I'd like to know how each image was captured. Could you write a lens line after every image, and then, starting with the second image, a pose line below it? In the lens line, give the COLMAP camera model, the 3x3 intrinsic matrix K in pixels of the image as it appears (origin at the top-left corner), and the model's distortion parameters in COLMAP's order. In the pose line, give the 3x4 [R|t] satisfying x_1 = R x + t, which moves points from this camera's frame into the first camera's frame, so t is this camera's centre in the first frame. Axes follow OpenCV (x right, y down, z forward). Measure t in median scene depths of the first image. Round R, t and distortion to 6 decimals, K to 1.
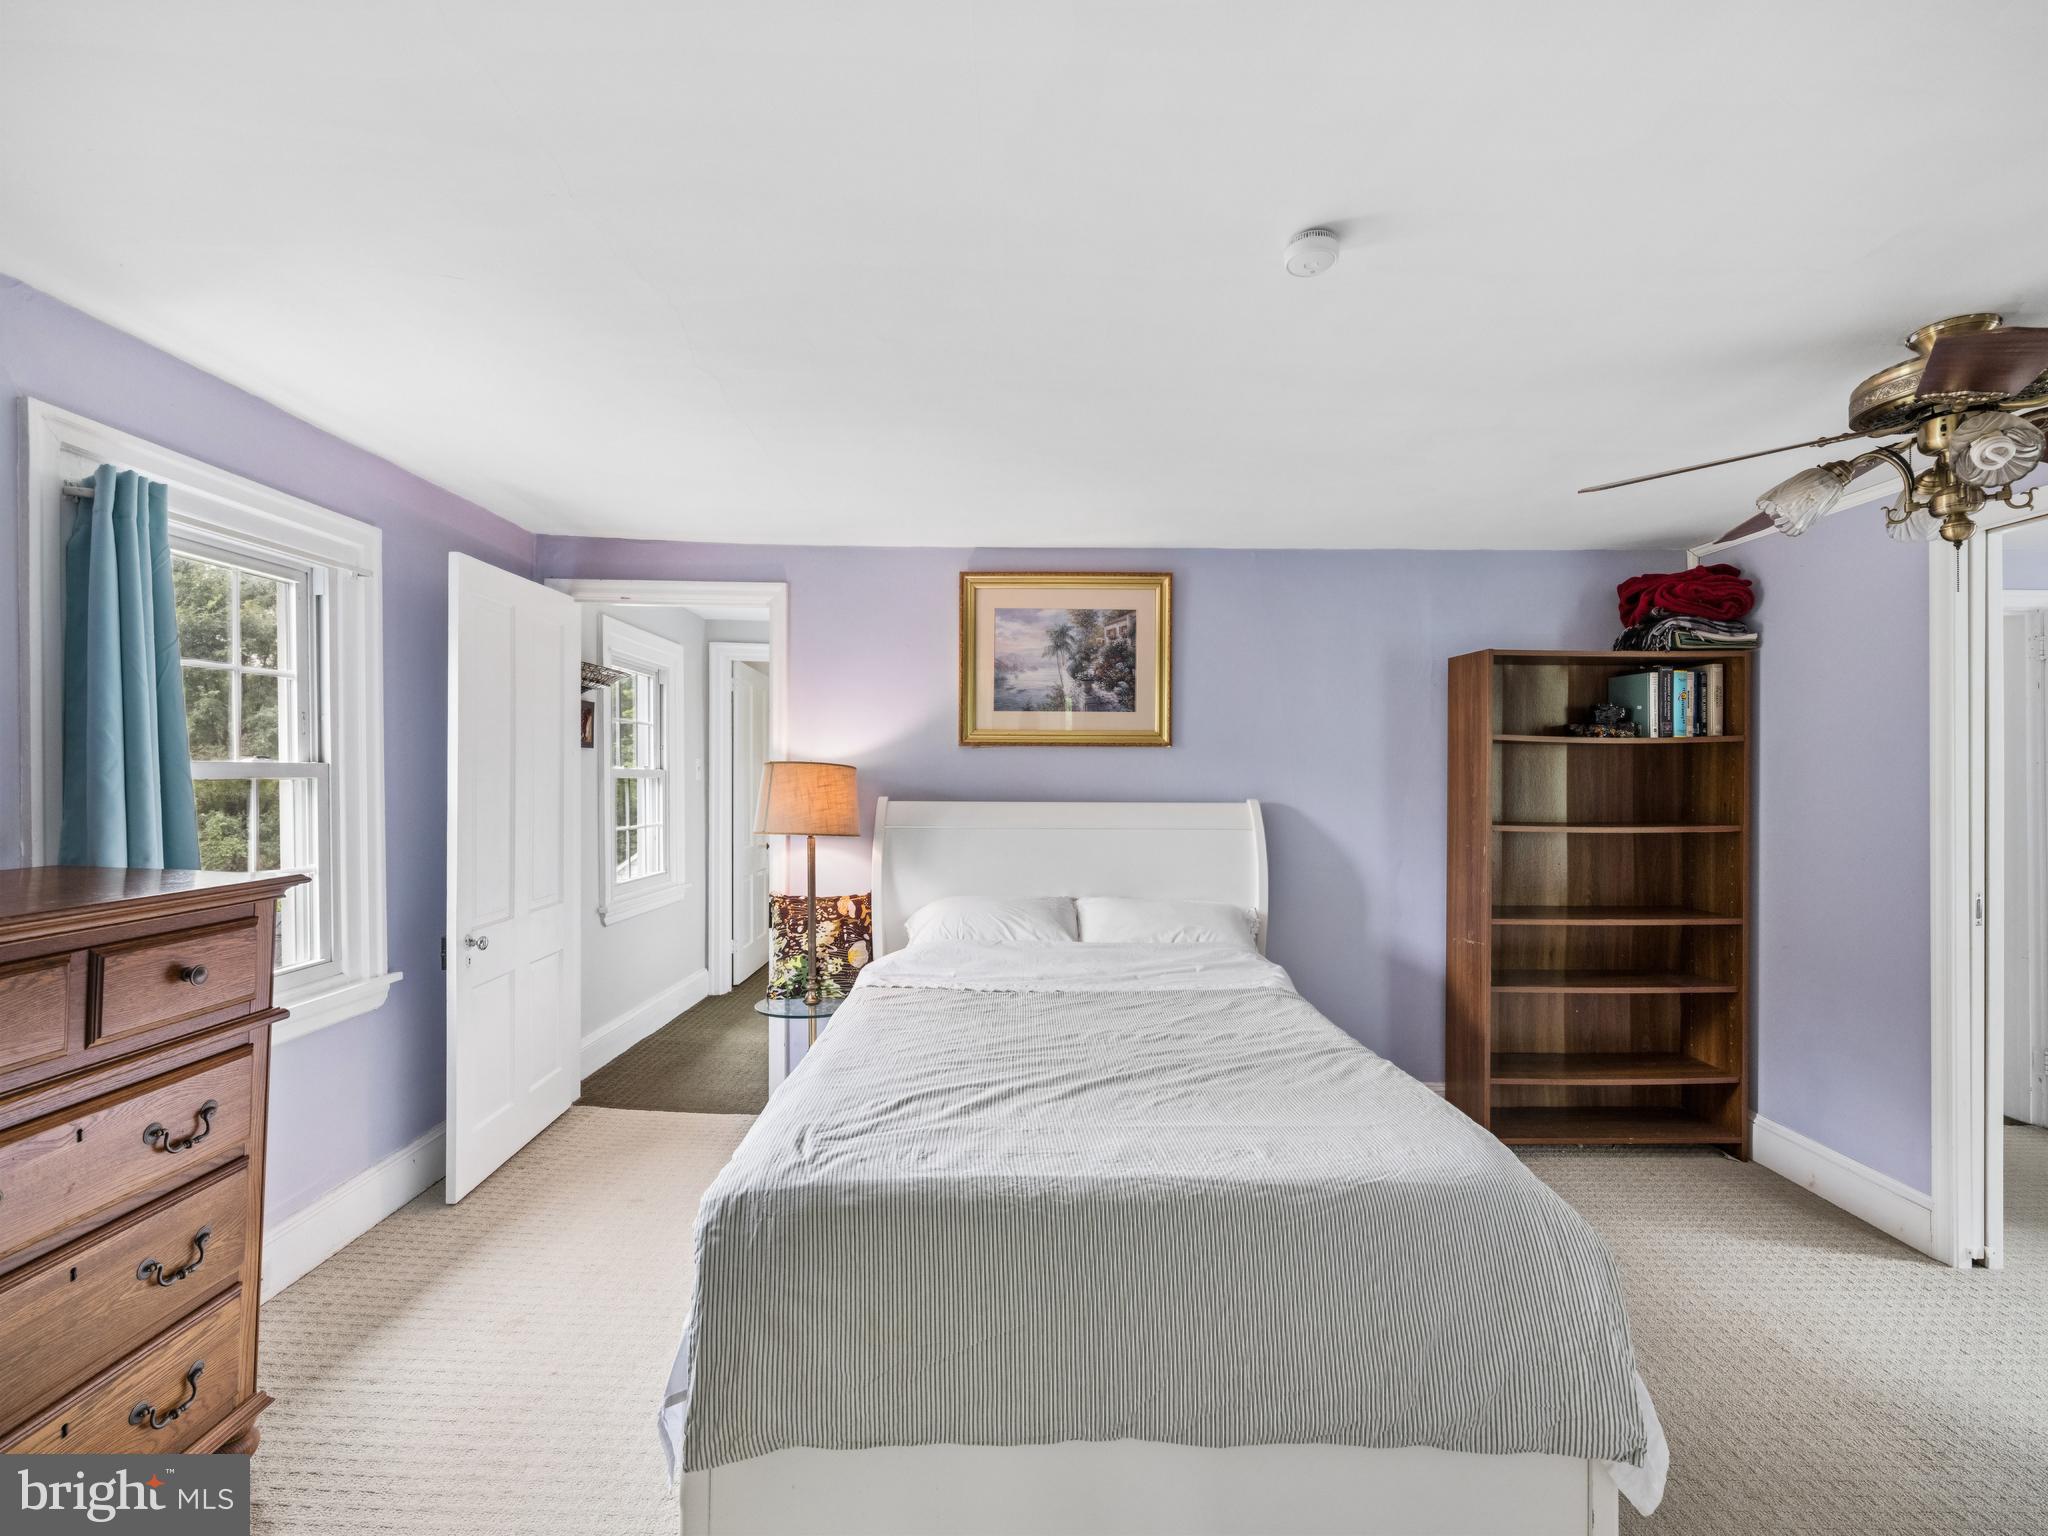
lens RADIAL K [[954.3, 0, 1027.0], [0, 954.3, 762.5], [0, 0, 1]] dist [-0.006760, -0.000205]
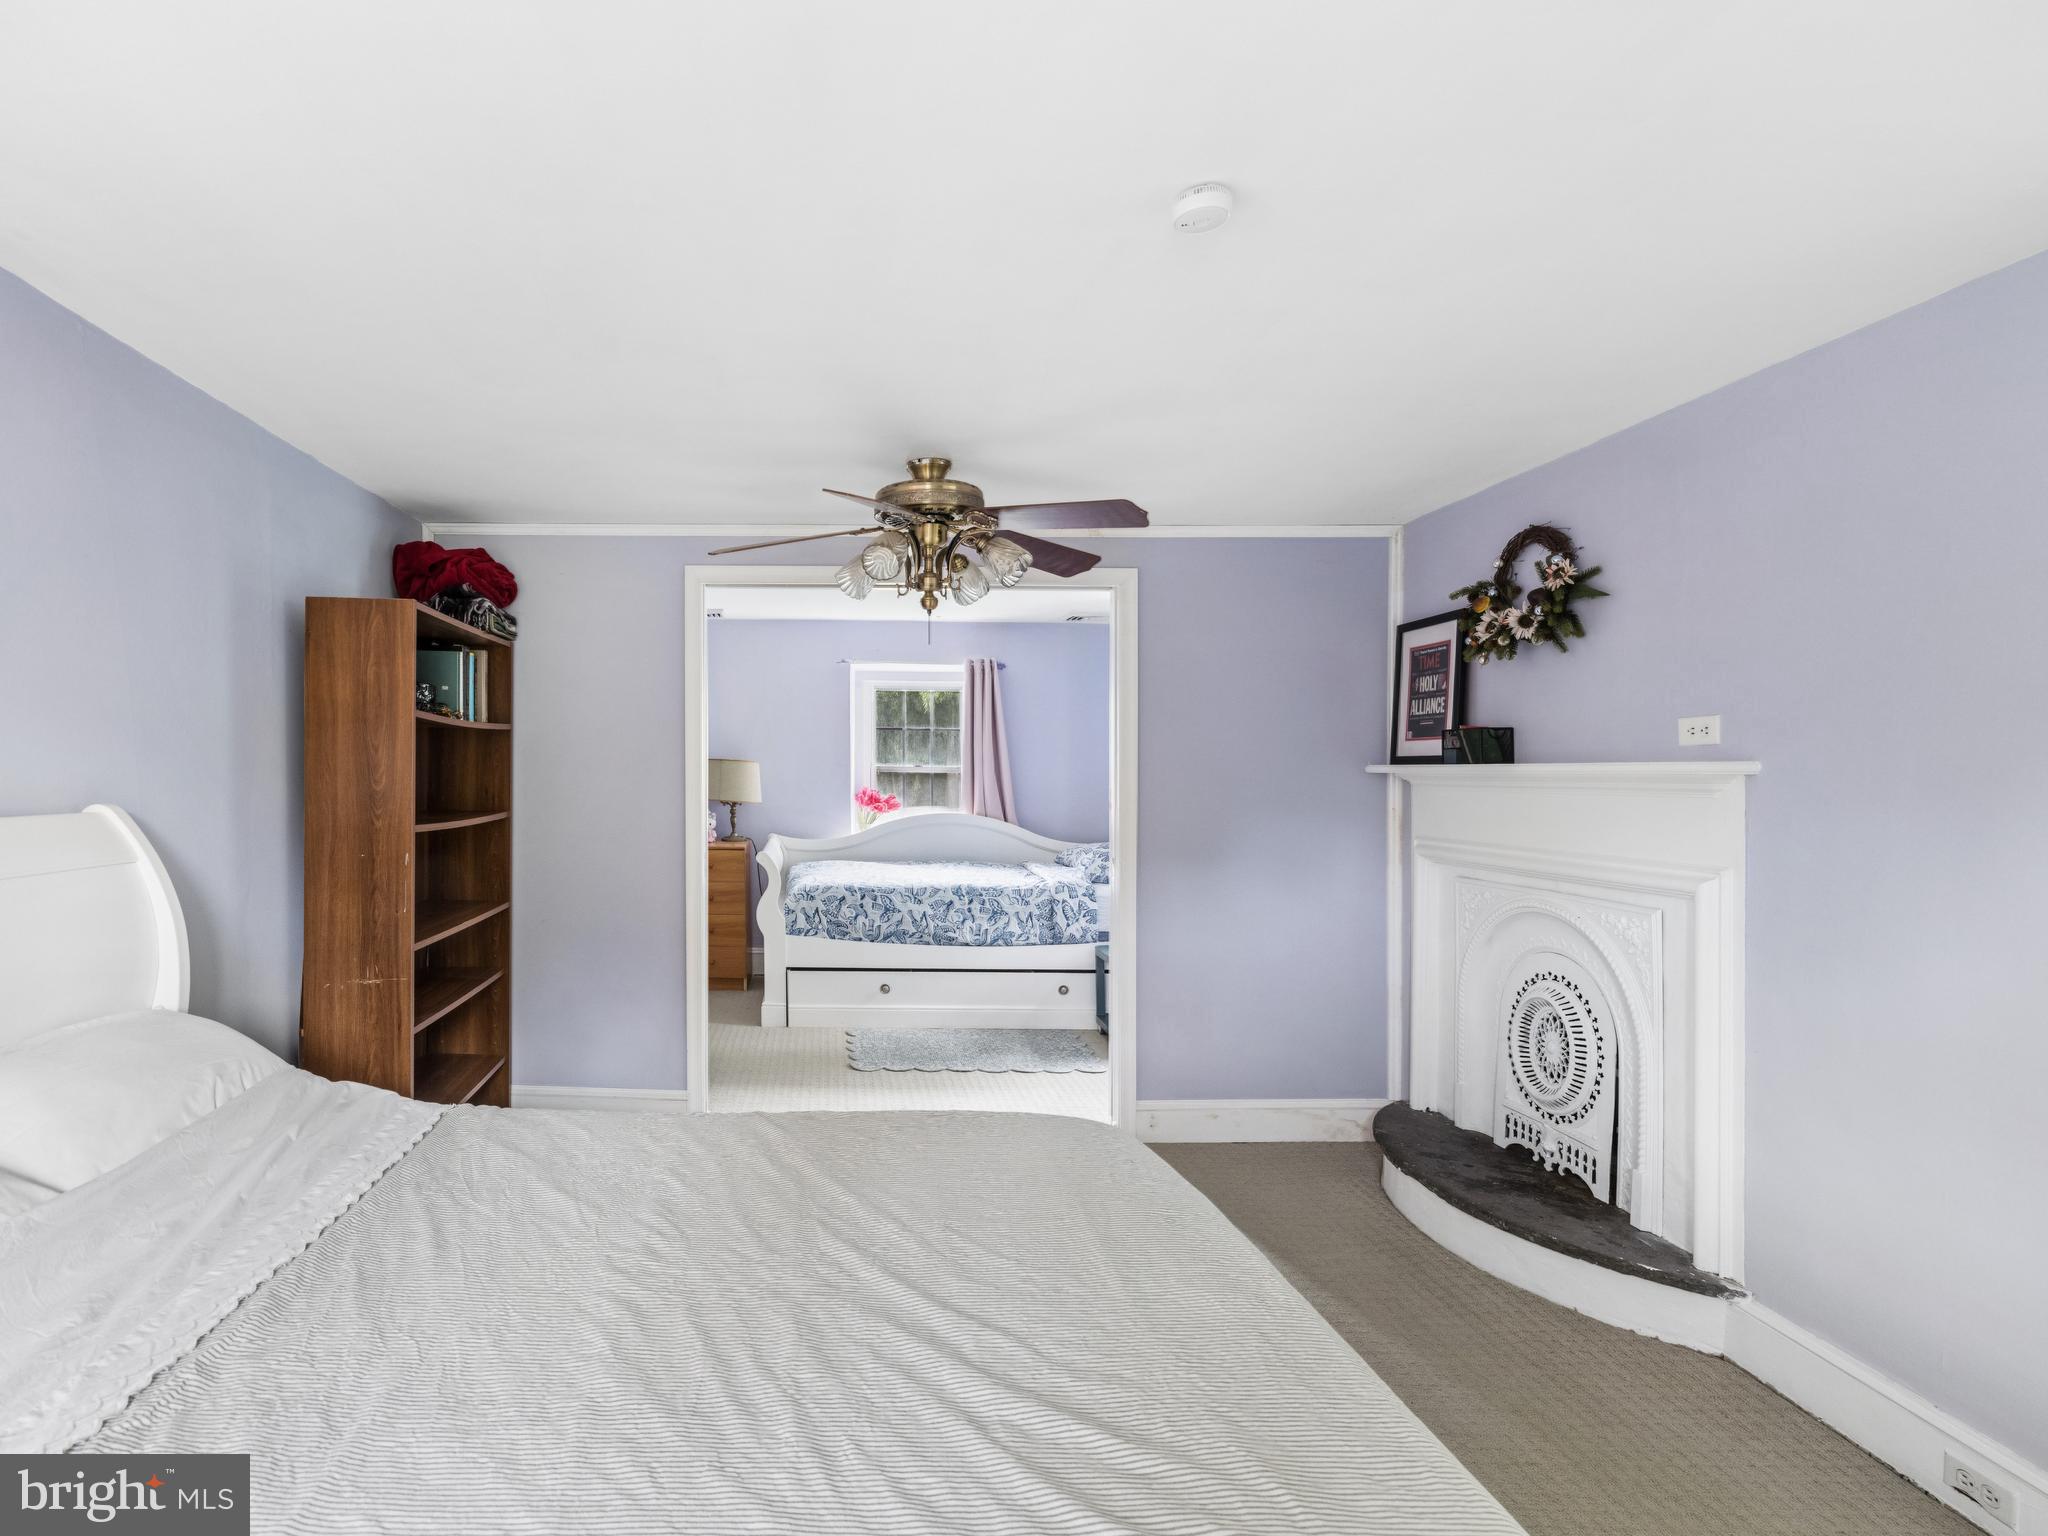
lens RADIAL K [[923.0, 0, 1021.4], [0, 923.0, 763.9], [0, 0, 1]] dist [-0.004427, -0.000222]
pose [[0.018995, 0.005867, 0.999802, -0.228560], [-0.029345, 0.999555, -0.005308, 0.003716], [-0.999389, -0.029238, 0.019159, 0.433836]]
